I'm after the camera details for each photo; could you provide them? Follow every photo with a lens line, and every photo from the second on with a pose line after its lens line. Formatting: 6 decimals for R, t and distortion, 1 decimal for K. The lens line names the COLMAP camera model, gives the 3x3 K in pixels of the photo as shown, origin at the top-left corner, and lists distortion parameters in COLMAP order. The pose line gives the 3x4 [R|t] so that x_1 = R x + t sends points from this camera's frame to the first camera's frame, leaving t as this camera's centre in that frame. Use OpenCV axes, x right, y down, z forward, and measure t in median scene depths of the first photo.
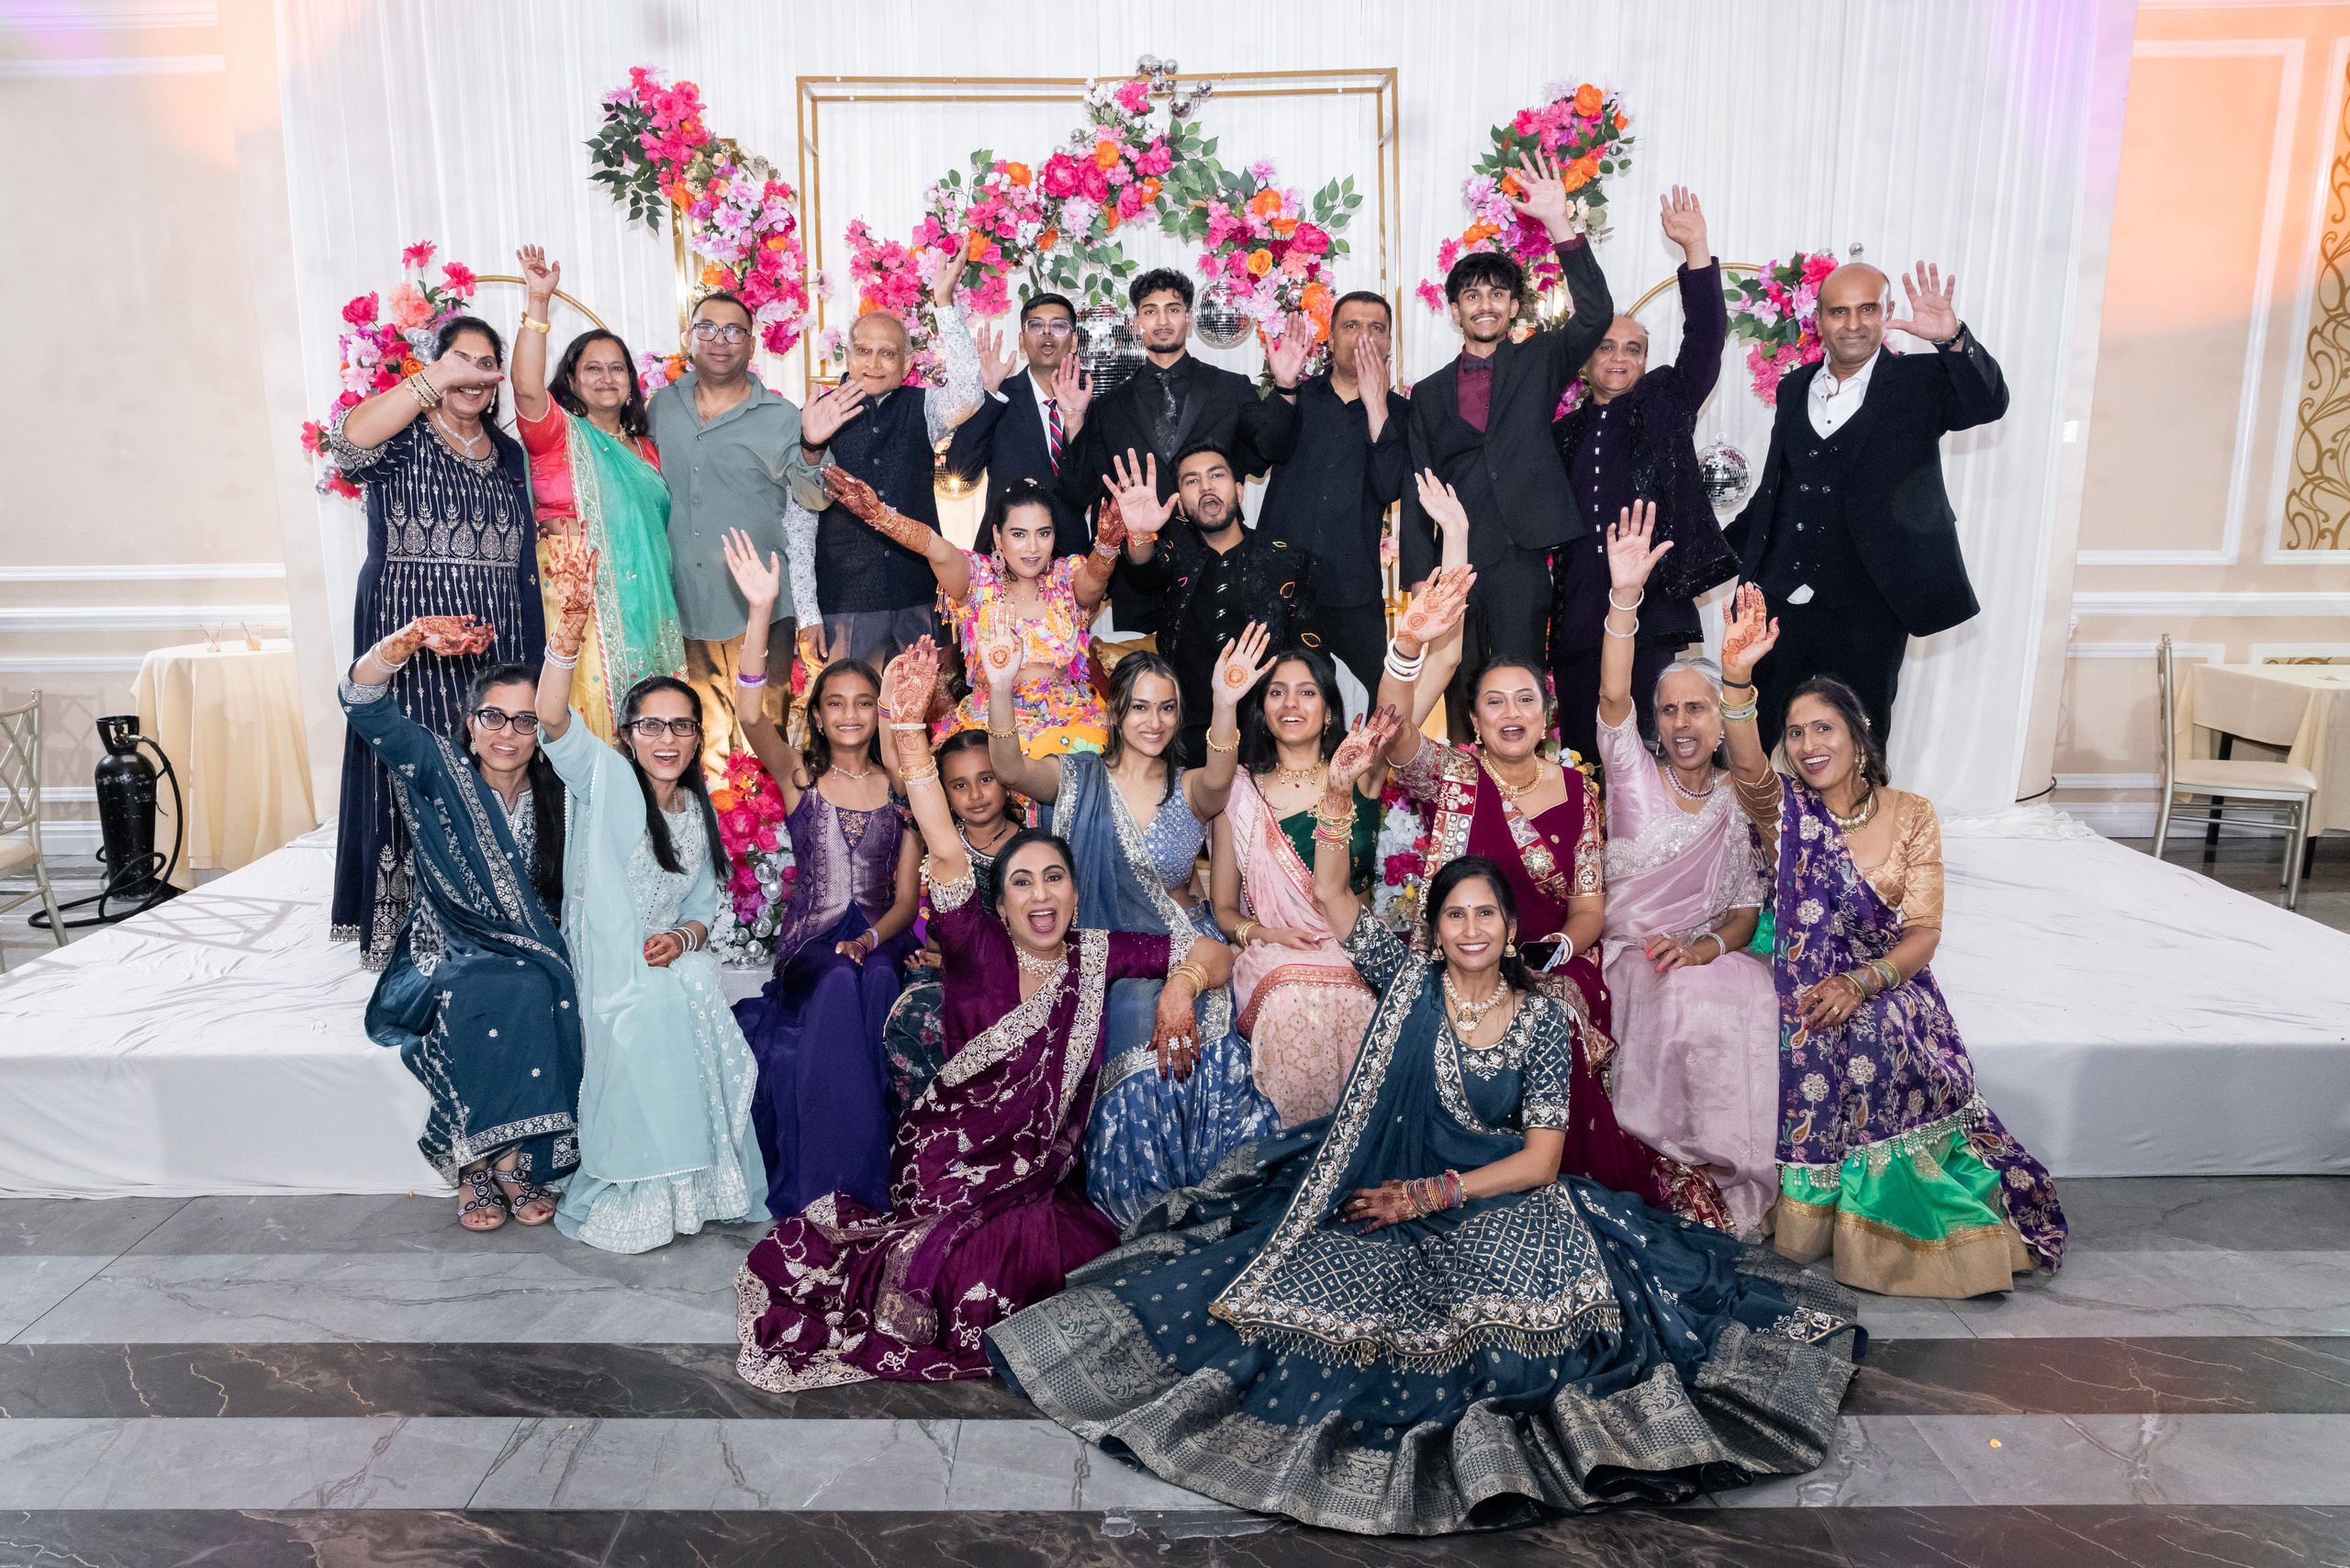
lens RADIAL K [[1549.6, 0, 1165.4], [0, 1549.6, 785.6], [0, 0, 1]] dist [-0.054572, 0.030535]
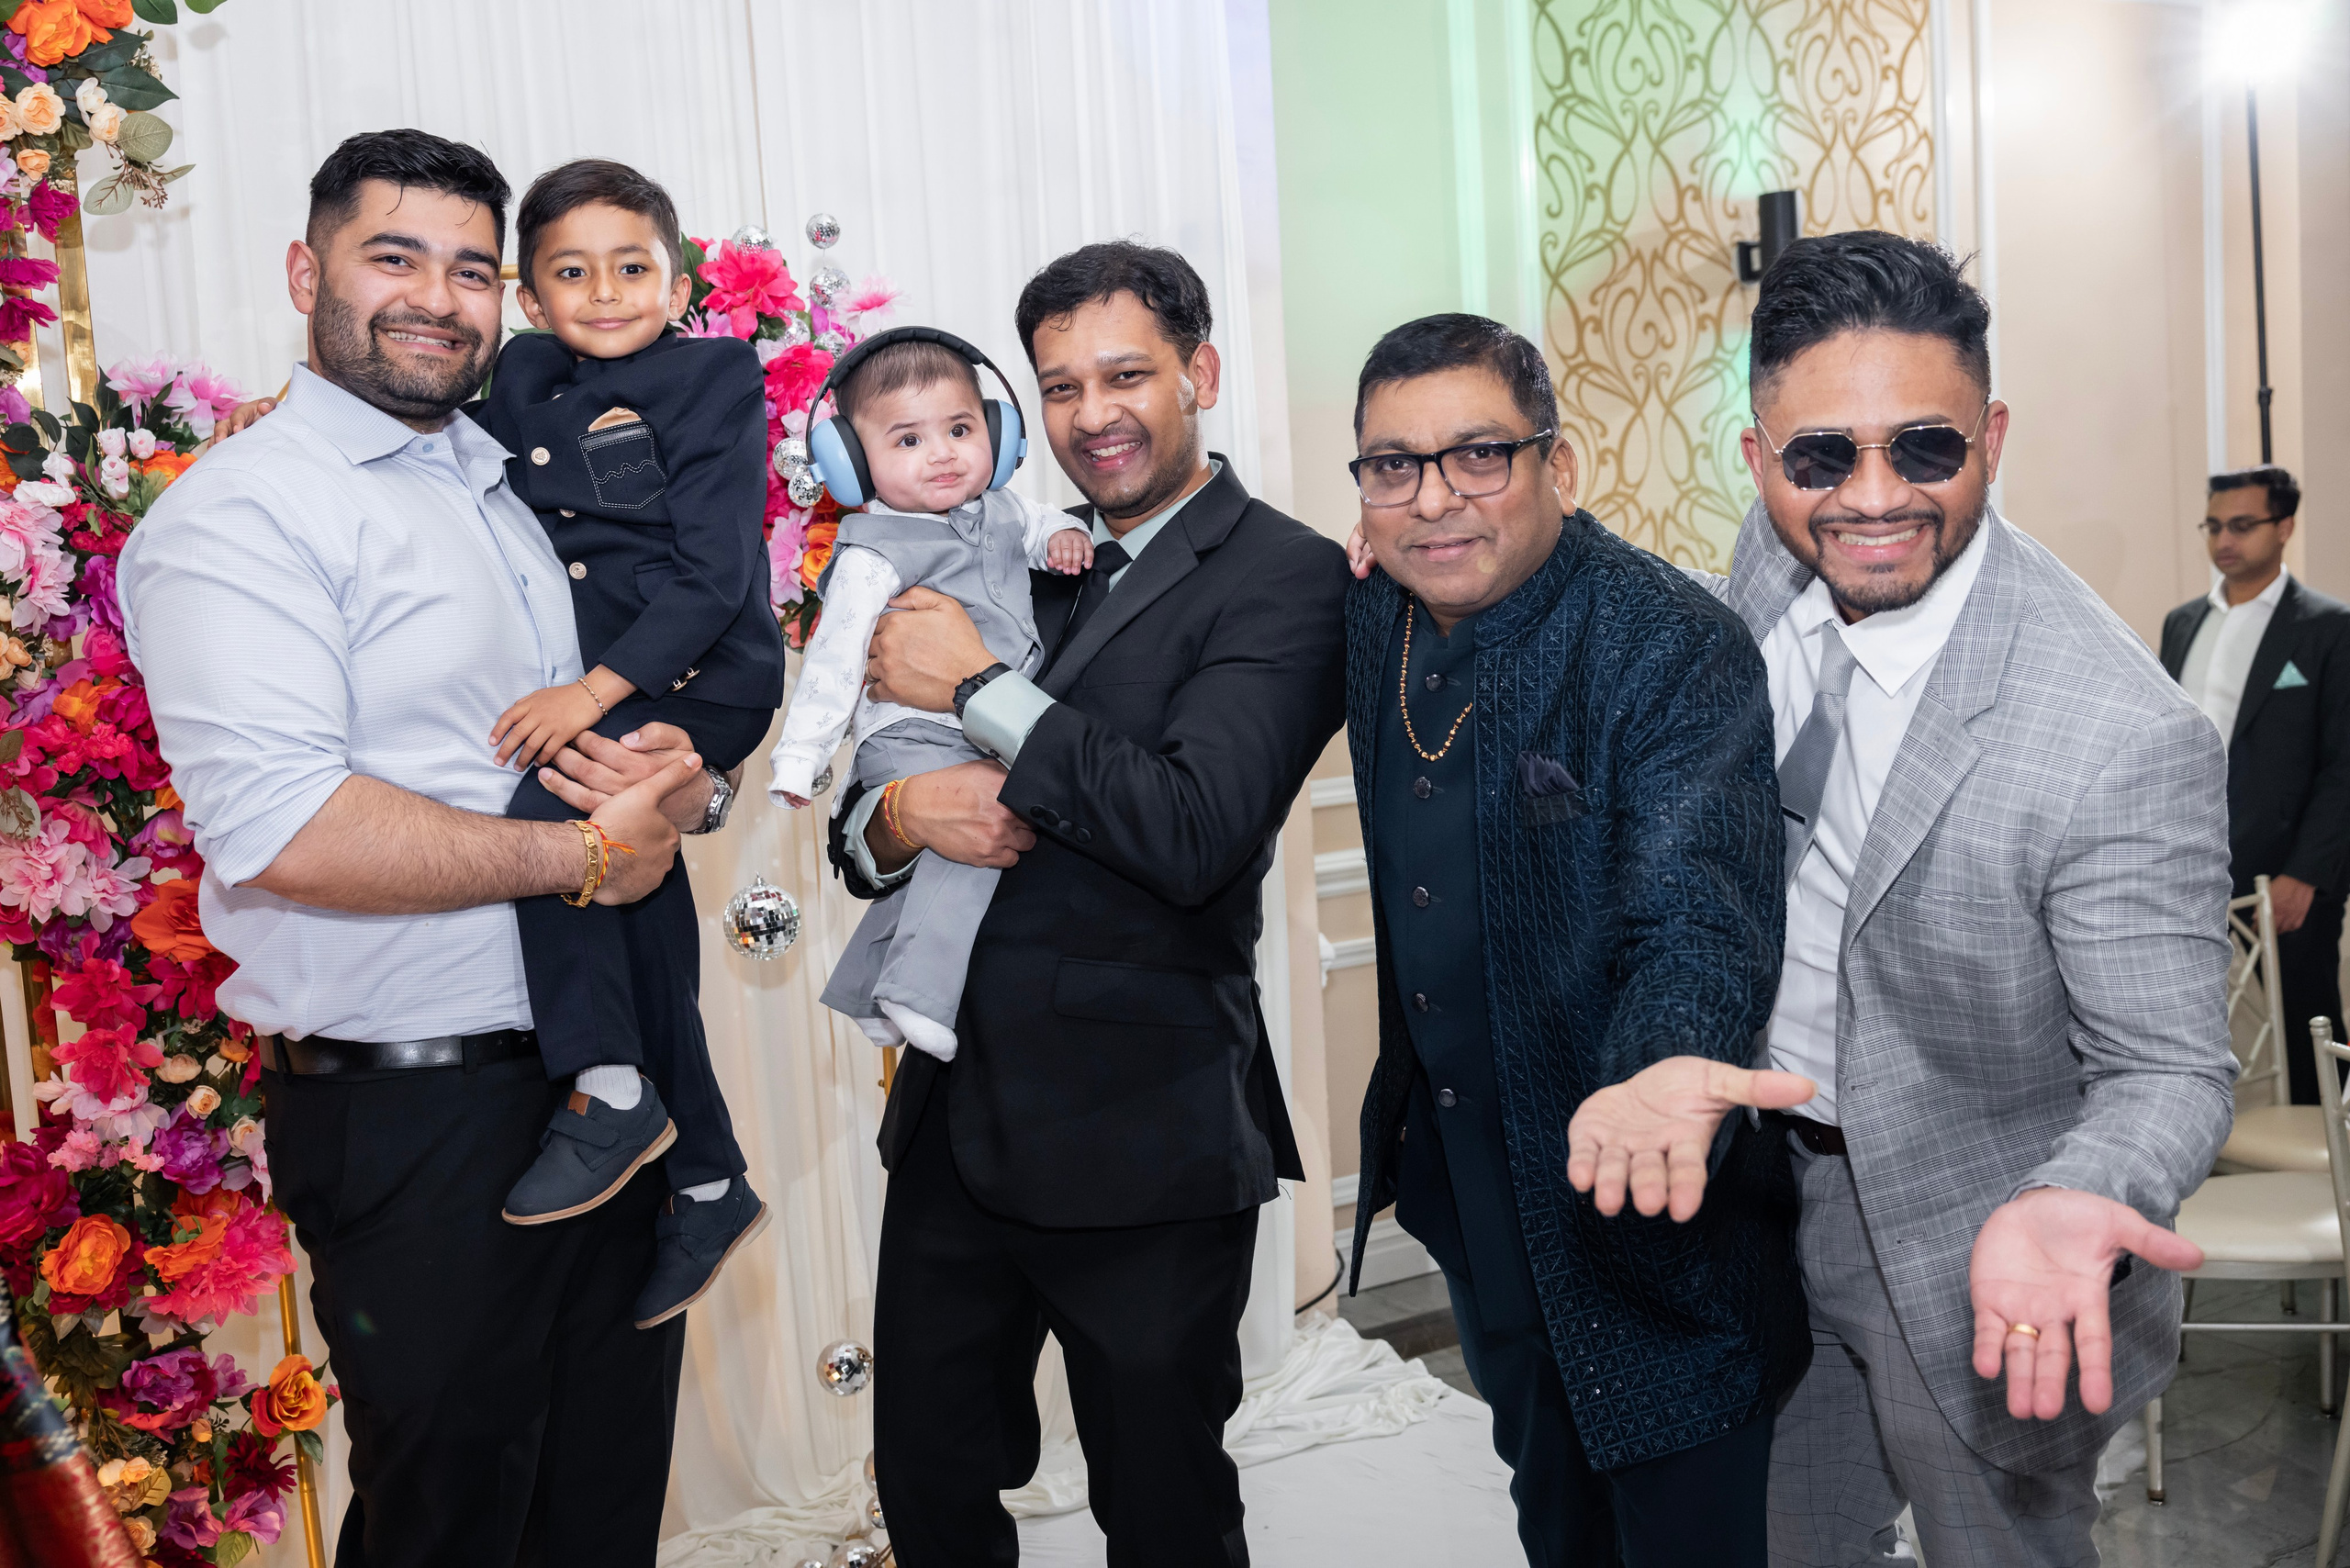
lens RADIAL K [[2186.8, 0, 1169.8], [0, 2186.8, 796.1], [0, 0, 1]] dist [0.001927, 0.000000]
pose [[0.845642, -0.107899, 0.522731, 0.201281], [0.167593, 0.983501, -0.068112, -0.140786], [-0.506757, 0.145204, 0.849773, 0.460729]]
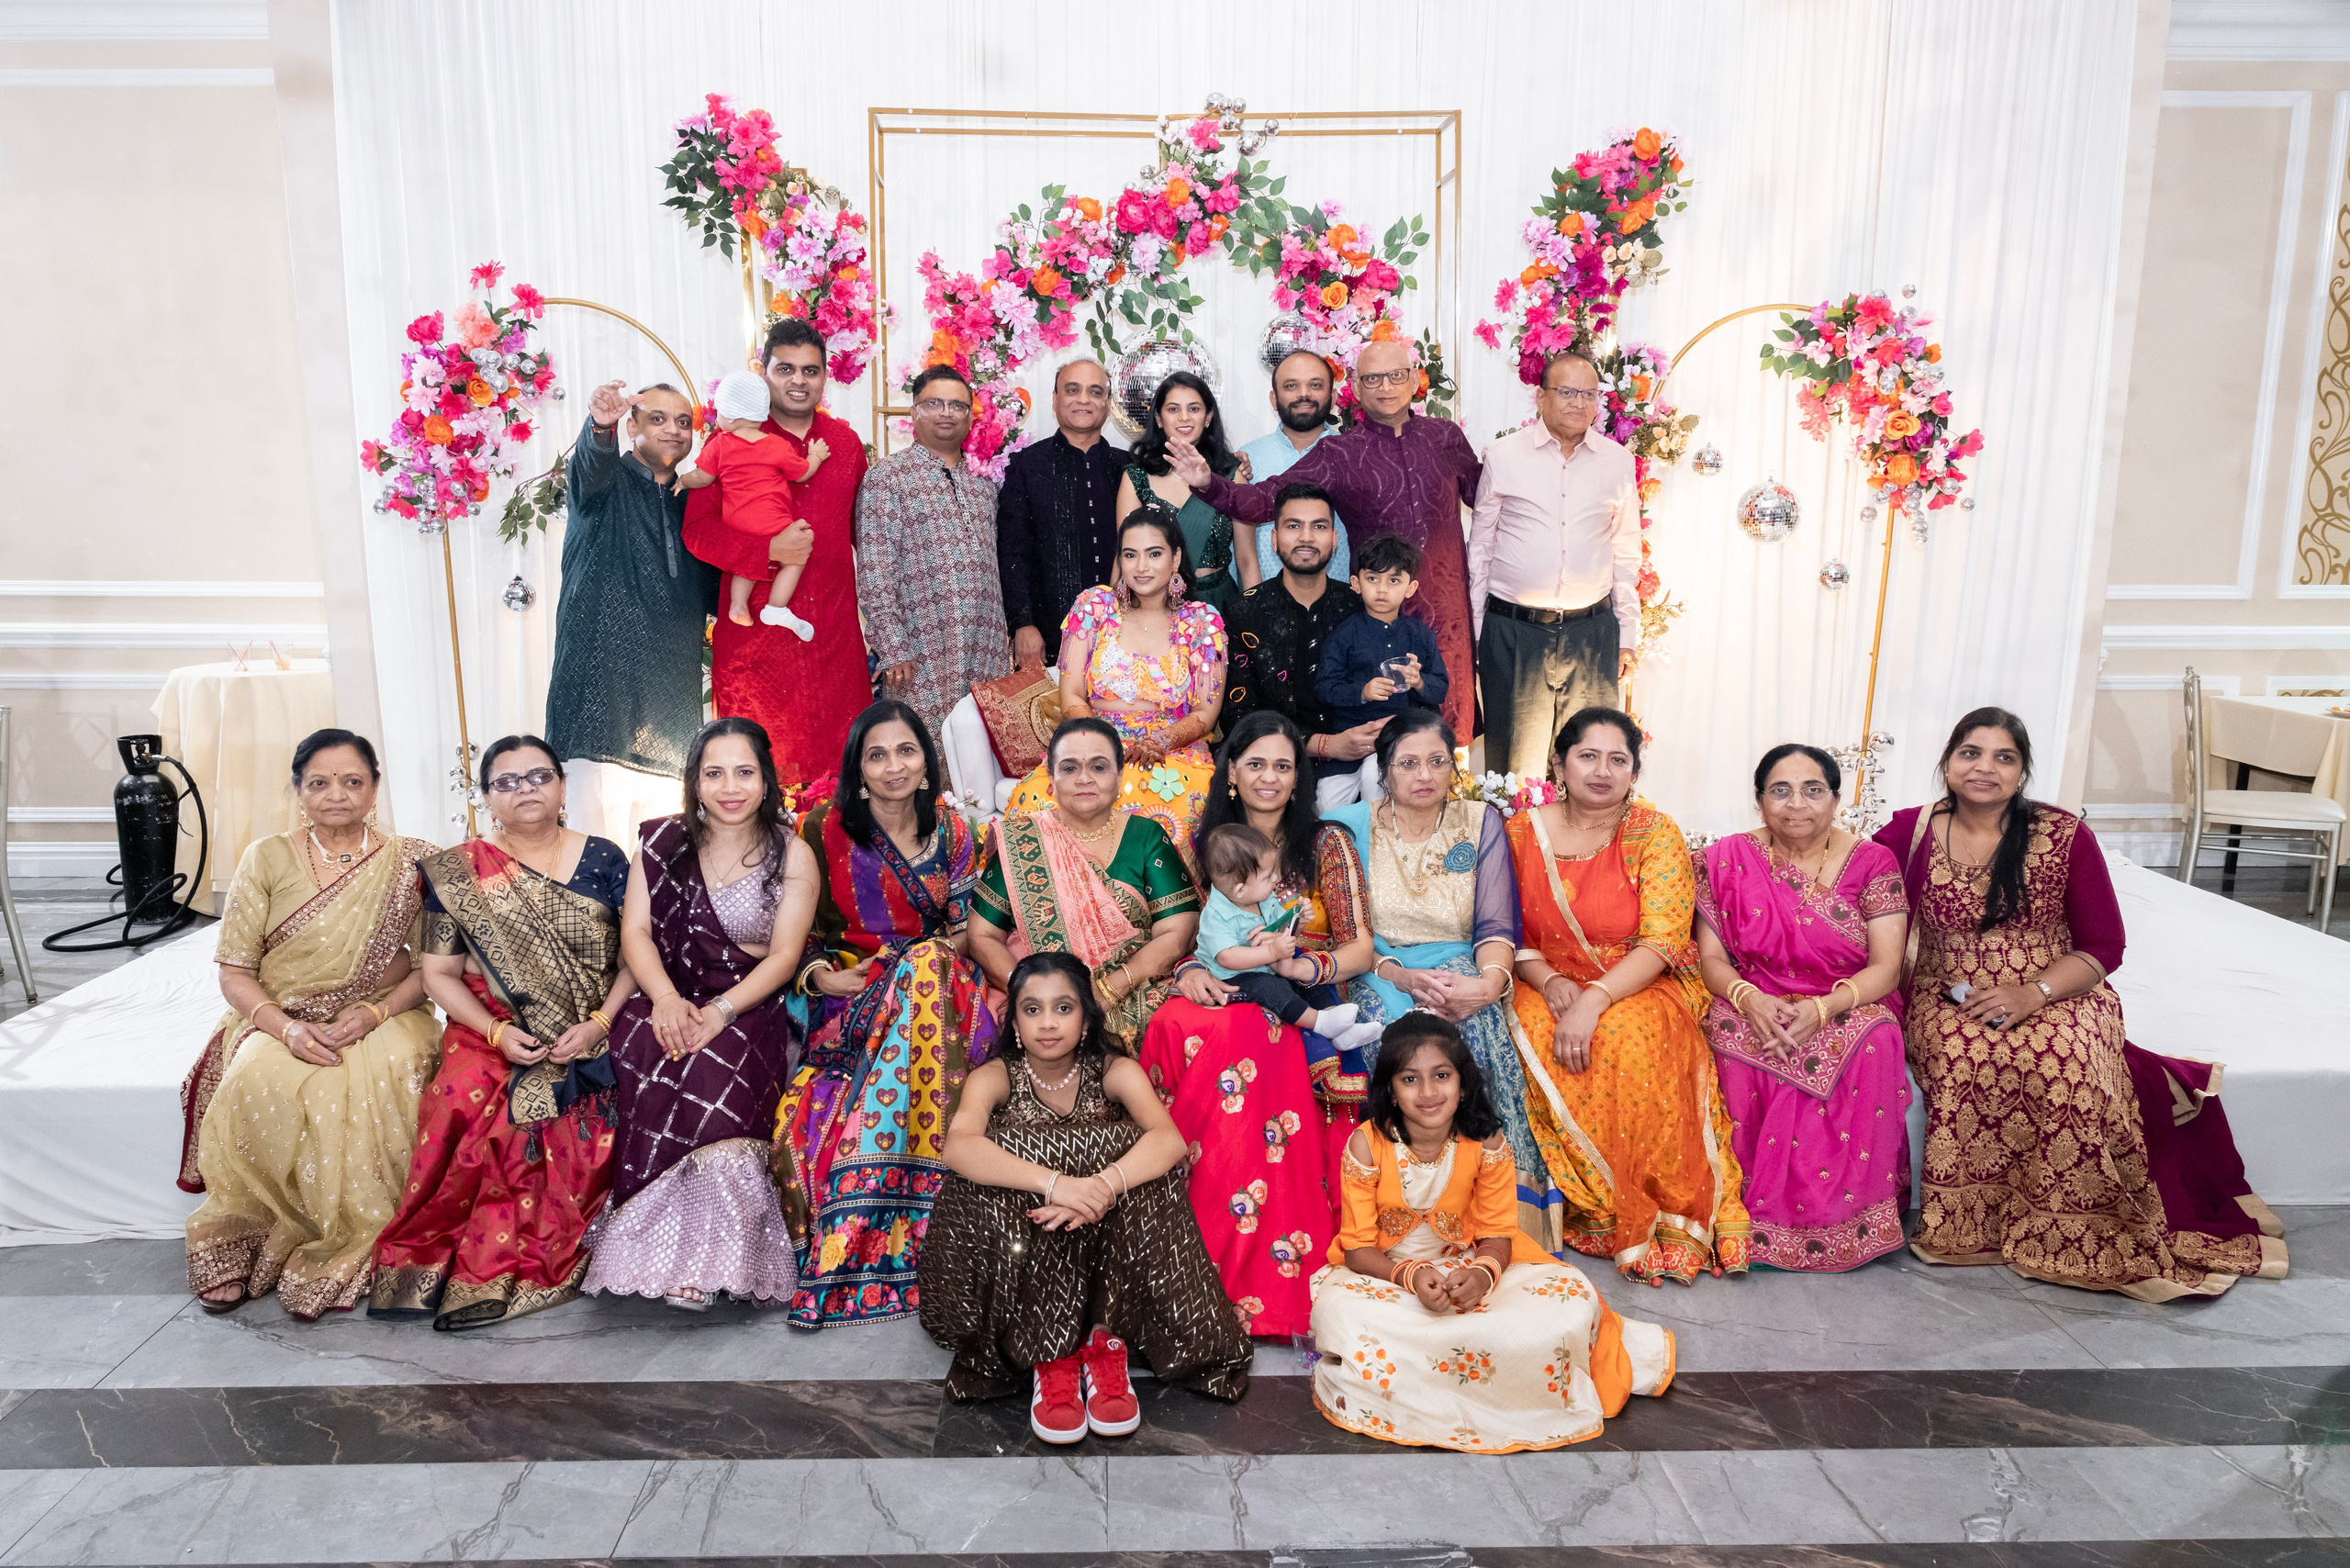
lens RADIAL K [[1521.1, 0, 1170.9], [0, 1521.1, 764.9], [0, 0, 1]] dist [0.007122, -0.017419]
pose [[0.999616, 0.005252, 0.027225, -0.067334], [-0.004489, 0.999597, -0.028012, -0.002787], [-0.027362, 0.027879, 0.999237, 0.002928]]
